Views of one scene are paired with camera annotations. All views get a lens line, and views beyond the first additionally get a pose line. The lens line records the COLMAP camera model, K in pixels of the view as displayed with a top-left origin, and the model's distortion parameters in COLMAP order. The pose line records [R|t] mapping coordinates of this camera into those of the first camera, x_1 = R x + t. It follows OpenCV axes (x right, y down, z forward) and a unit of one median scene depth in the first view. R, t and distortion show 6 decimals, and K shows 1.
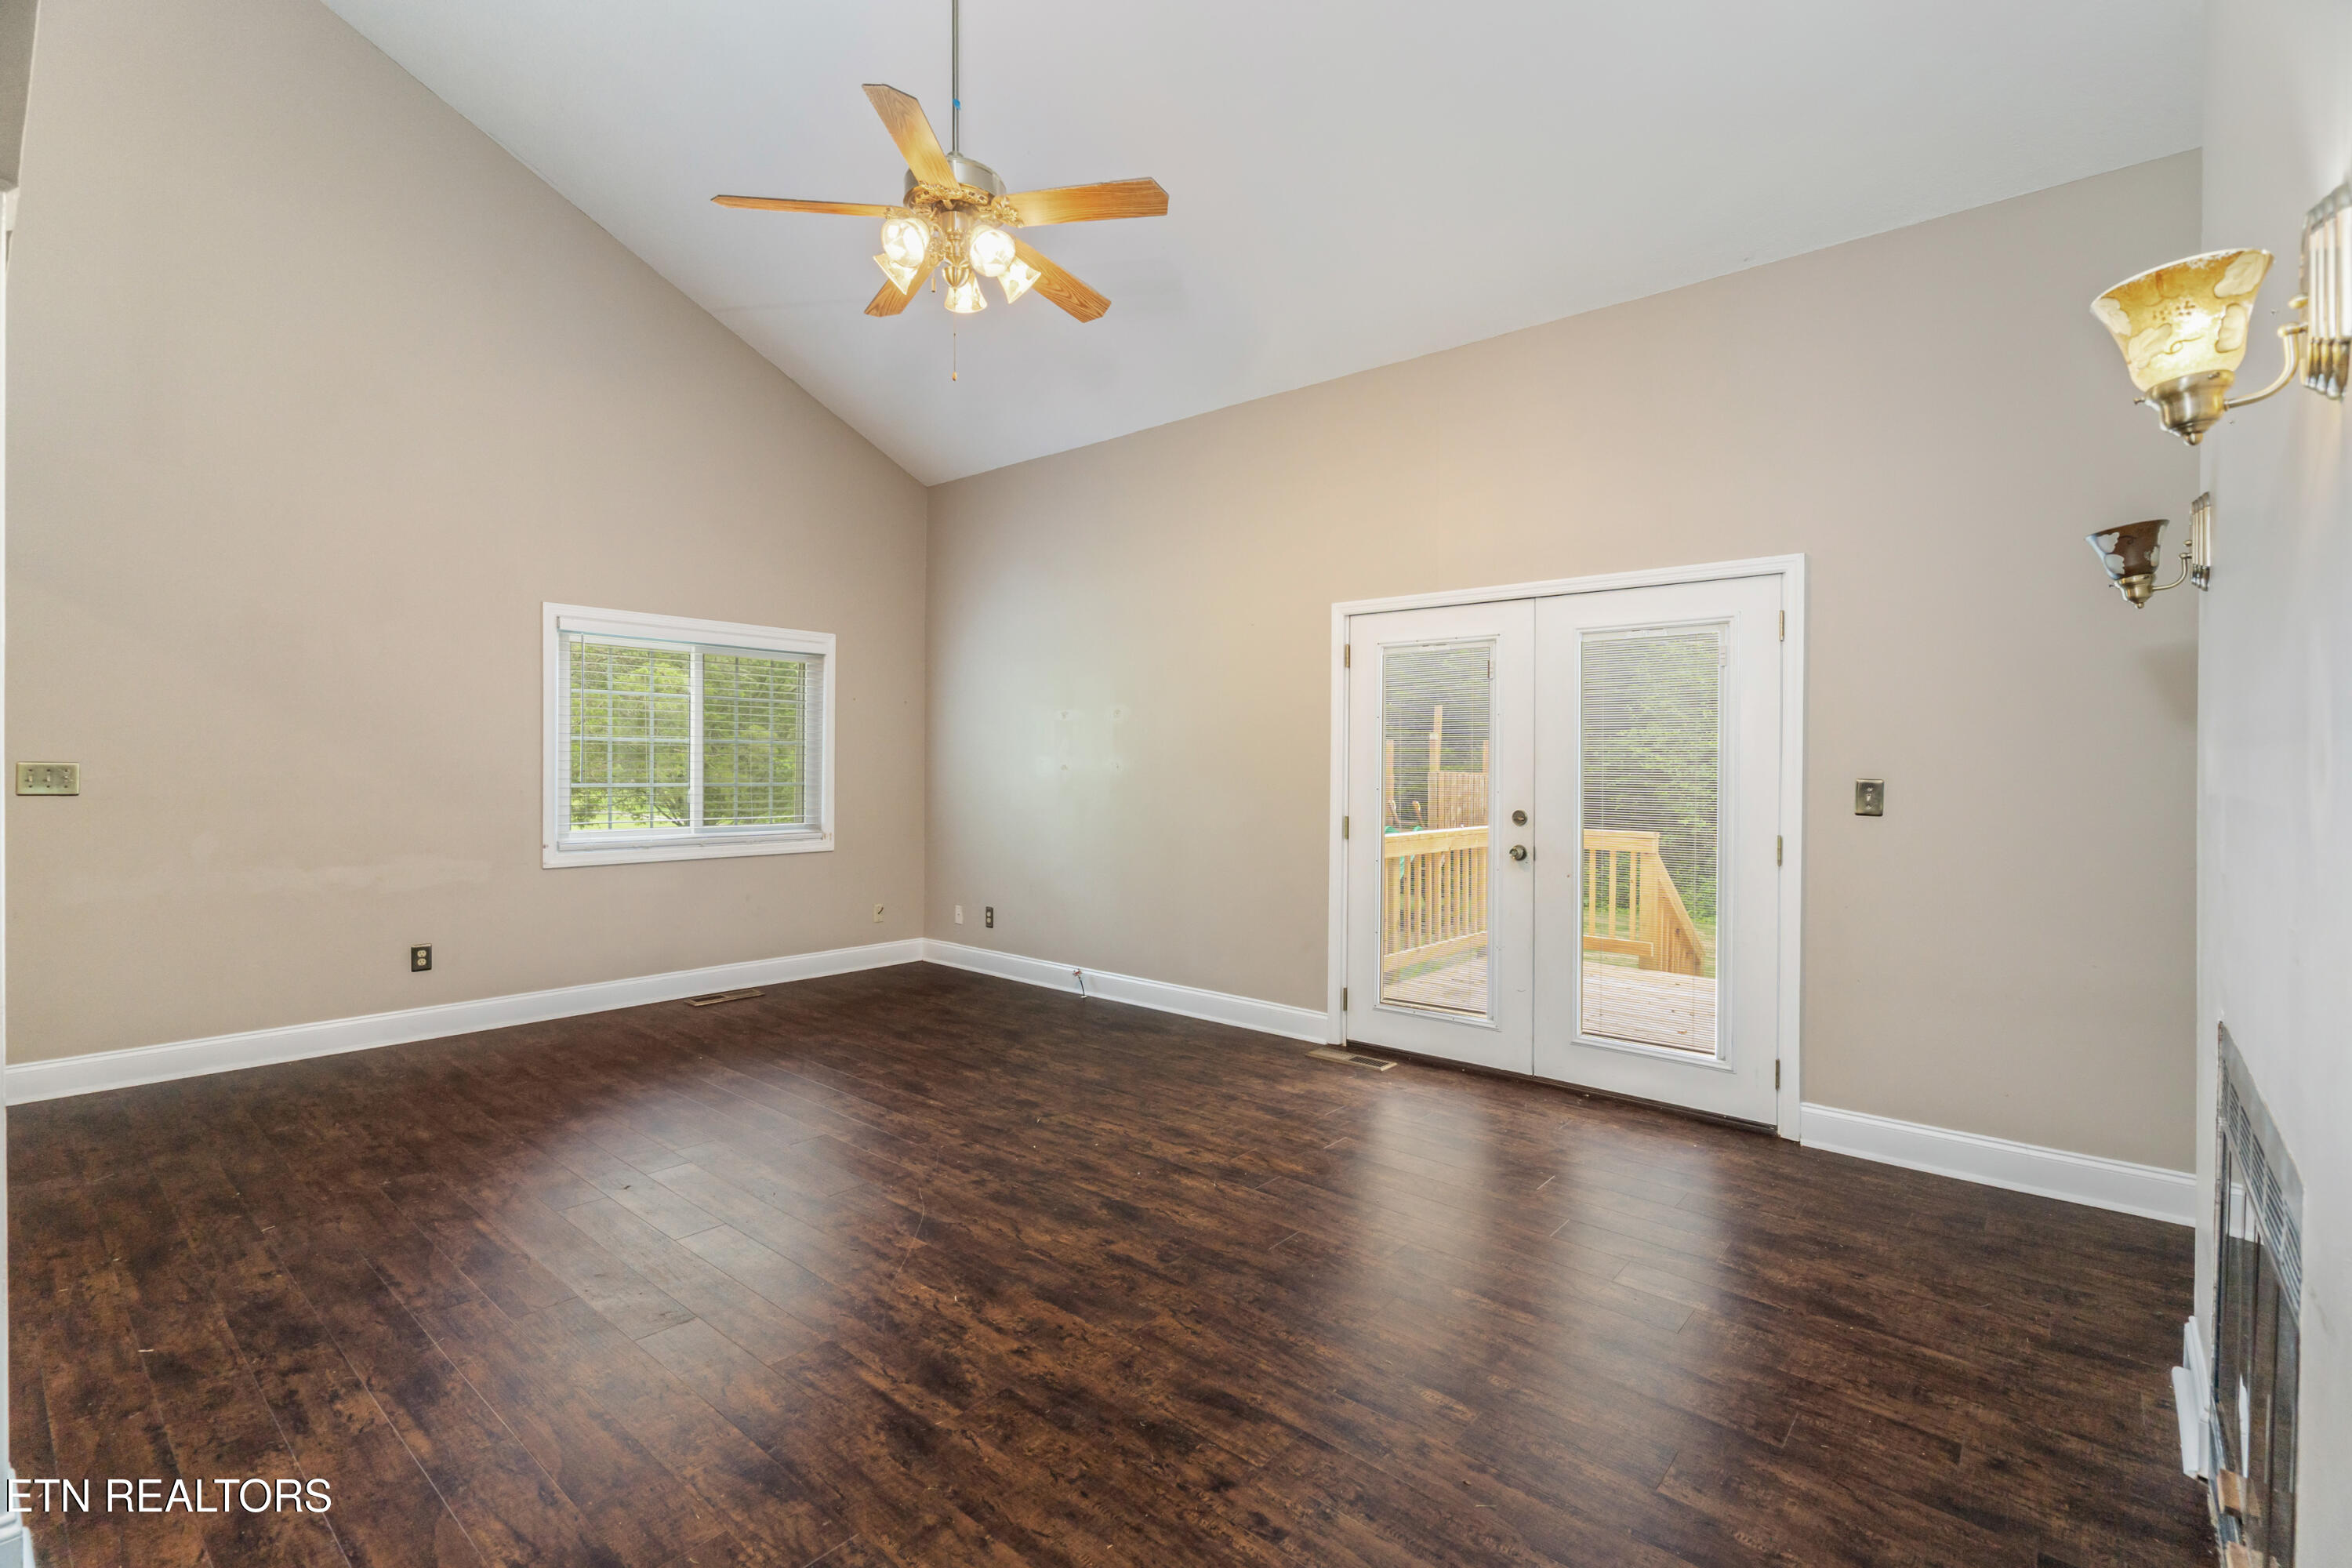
lens RADIAL K [[1061.4, 0, 1166.8], [0, 1061.4, 774.7], [0, 0, 1]] dist [-0.000039, -0.000923]
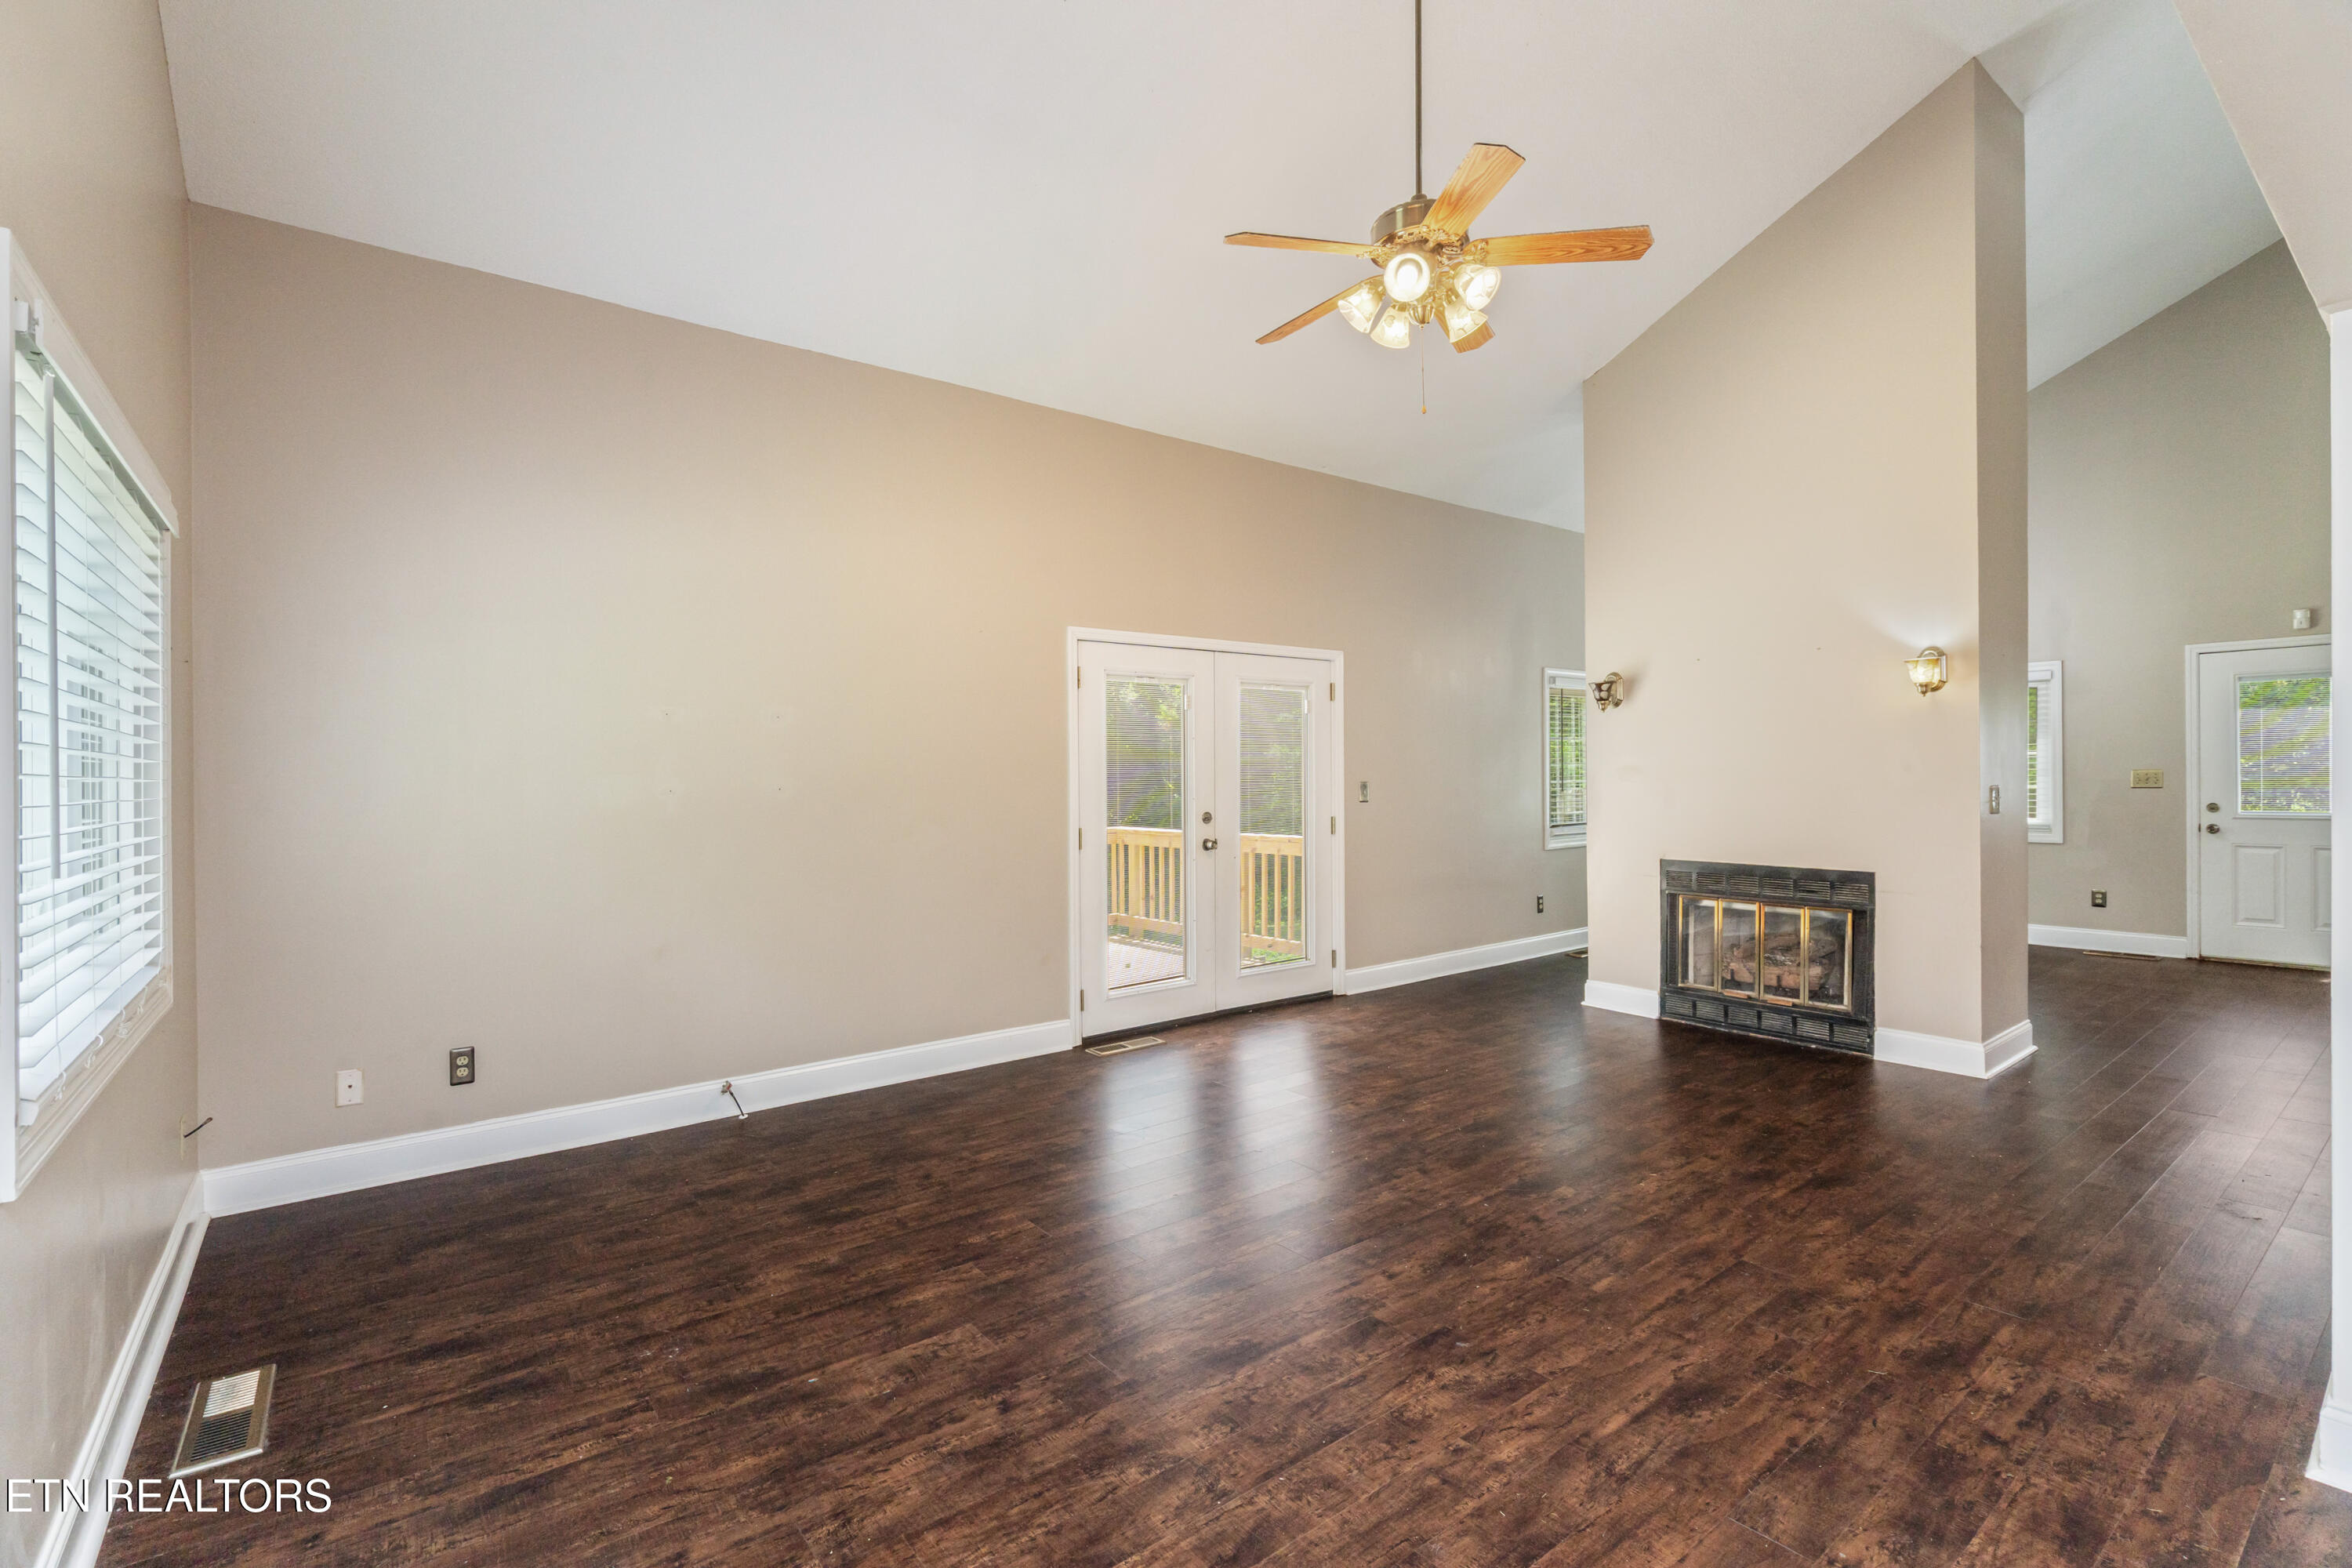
lens RADIAL K [[1061.4, 0, 1181.1], [0, 1061.4, 797.8], [0, 0, 1]] dist [-0.000039, -0.000923]
pose [[0.189334, -0.029714, 0.981463, -1.260698], [0.021856, 0.999422, 0.026041, -0.025131], [-0.981669, 0.016520, 0.189874, 1.031064]]
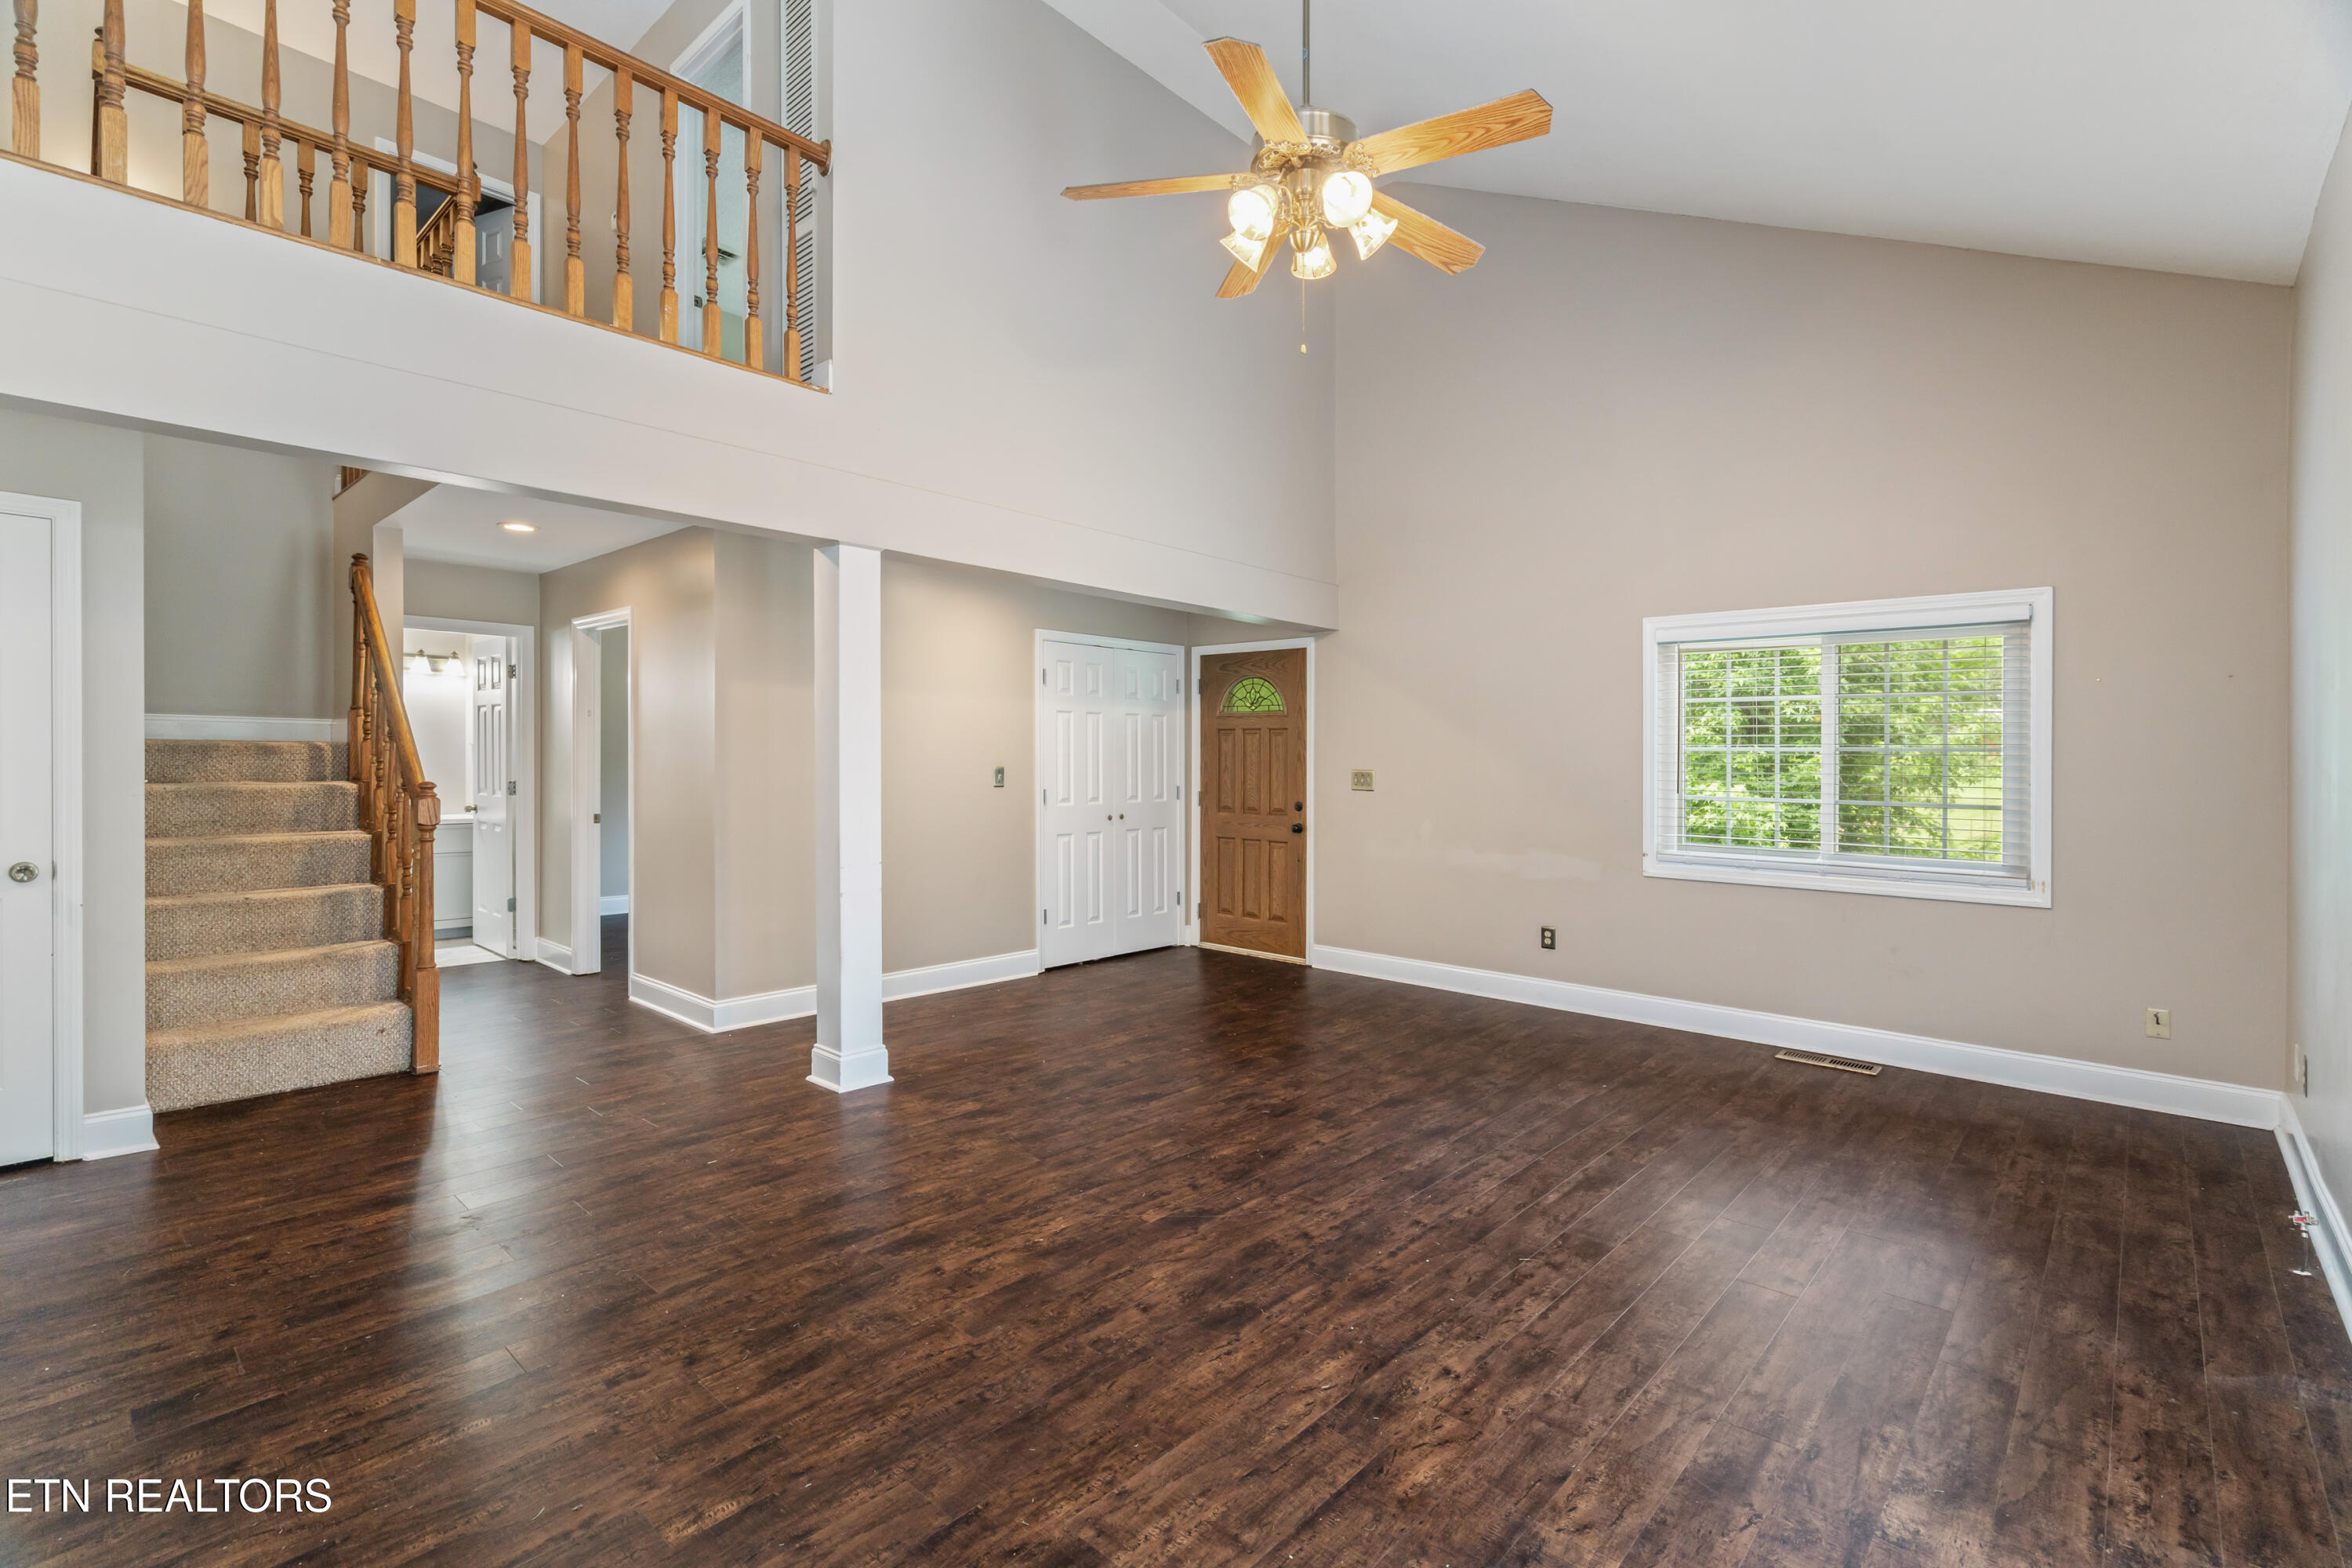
lens RADIAL K [[1061.4, 0, 1182.5], [0, 1061.4, 783.4], [0, 0, 1]] dist [-0.000039, -0.000923]
pose [[-0.019713, 0.010108, -0.999755, 0.711804], [-0.023031, 0.999679, 0.010562, -0.002798], [0.999540, 0.023233, -0.019474, 0.904654]]
